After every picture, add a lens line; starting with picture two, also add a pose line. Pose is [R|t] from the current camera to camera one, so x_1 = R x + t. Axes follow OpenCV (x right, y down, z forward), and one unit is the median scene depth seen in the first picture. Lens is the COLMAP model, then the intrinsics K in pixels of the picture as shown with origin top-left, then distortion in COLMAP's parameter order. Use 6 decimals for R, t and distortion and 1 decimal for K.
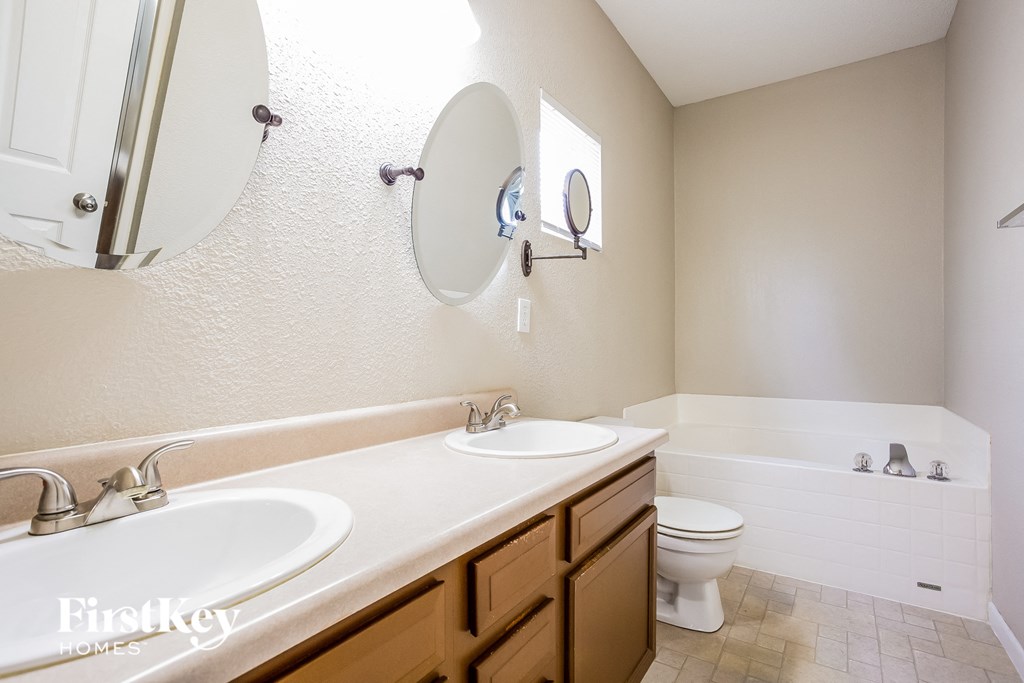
lens RADIAL K [[522.6, 0, 514.7], [0, 522.6, 346.5], [0, 0, 1]] dist [-0.002453, 0.000354]
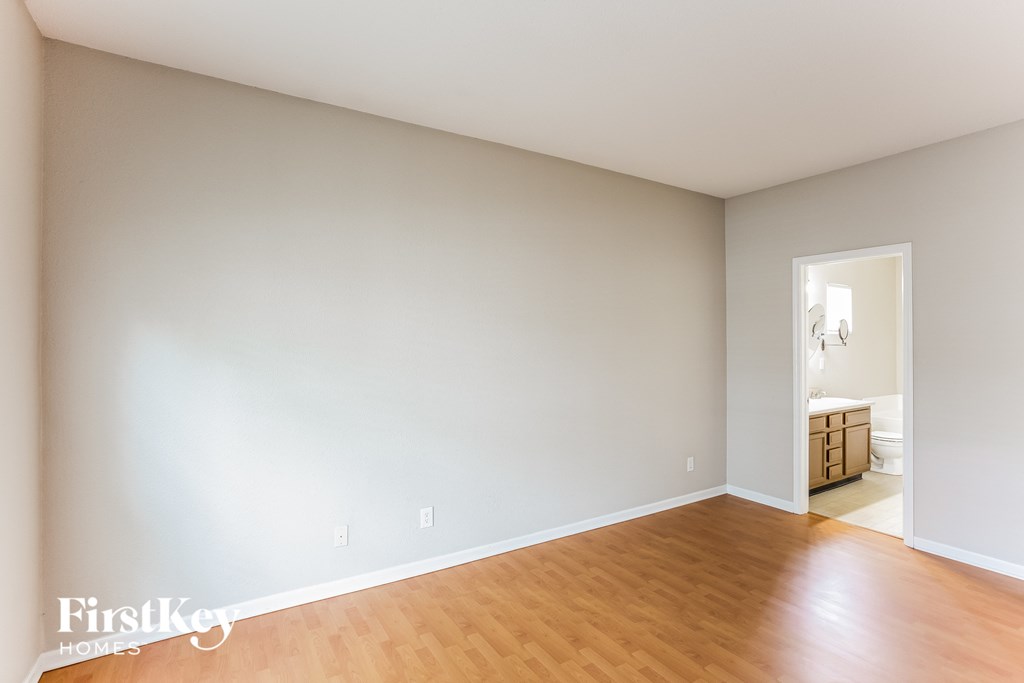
lens RADIAL K [[522.6, 0, 514.7], [0, 522.6, 346.5], [0, 0, 1]] dist [-0.002453, 0.000354]
pose [[0.924121, 0.001377, -0.382098, -0.548538], [-0.004203, 0.999970, -0.006562, -0.157621], [0.382077, 0.007670, 0.924099, -2.881133]]
